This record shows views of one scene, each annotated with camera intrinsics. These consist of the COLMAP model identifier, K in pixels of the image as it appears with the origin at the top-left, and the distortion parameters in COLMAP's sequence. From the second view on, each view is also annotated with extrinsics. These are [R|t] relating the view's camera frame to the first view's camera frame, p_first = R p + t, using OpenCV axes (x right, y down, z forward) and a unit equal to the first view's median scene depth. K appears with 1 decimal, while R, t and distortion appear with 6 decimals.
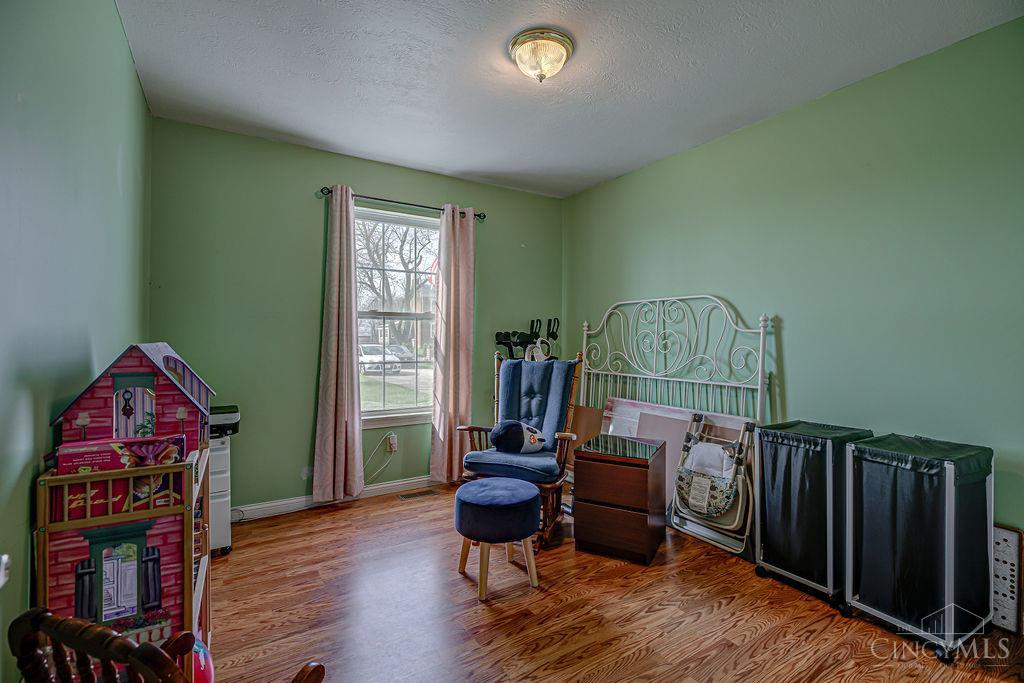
lens RADIAL K [[470.9, 0, 511.3], [0, 470.9, 345.2], [0, 0, 1]] dist [-0.003973, 0.000051]
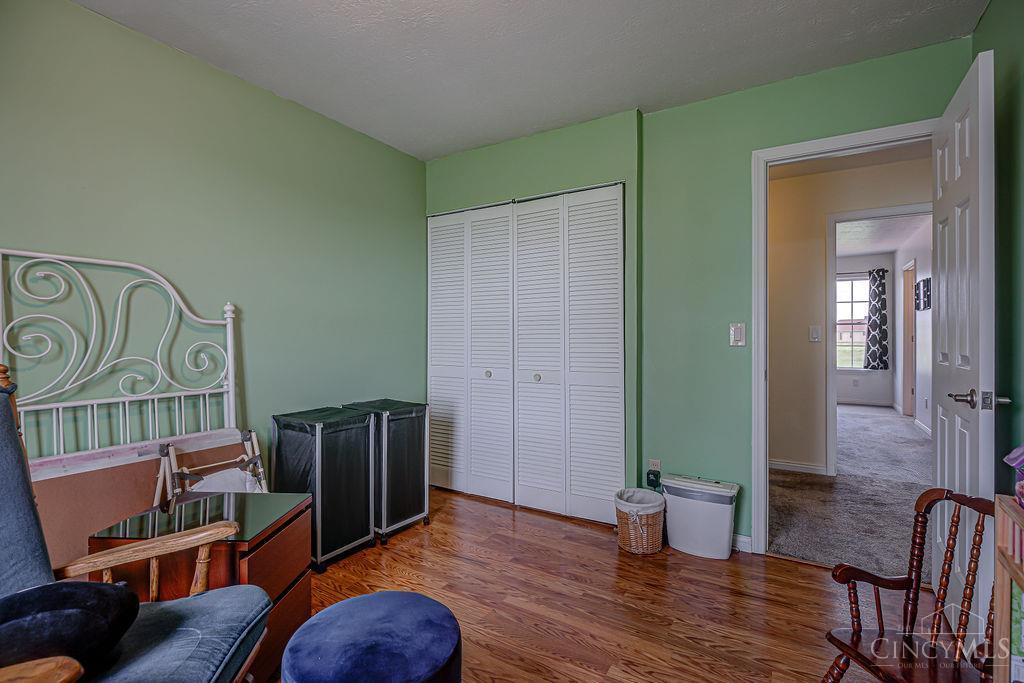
lens RADIAL K [[475.6, 0, 514.5], [0, 475.6, 332.2], [0, 0, 1]] dist [-0.005766, -0.000709]
pose [[-0.450547, -0.002790, 0.892748, -0.561434], [0.006809, 0.999955, 0.006561, -0.017997], [-0.892727, 0.009035, -0.450508, 1.122200]]
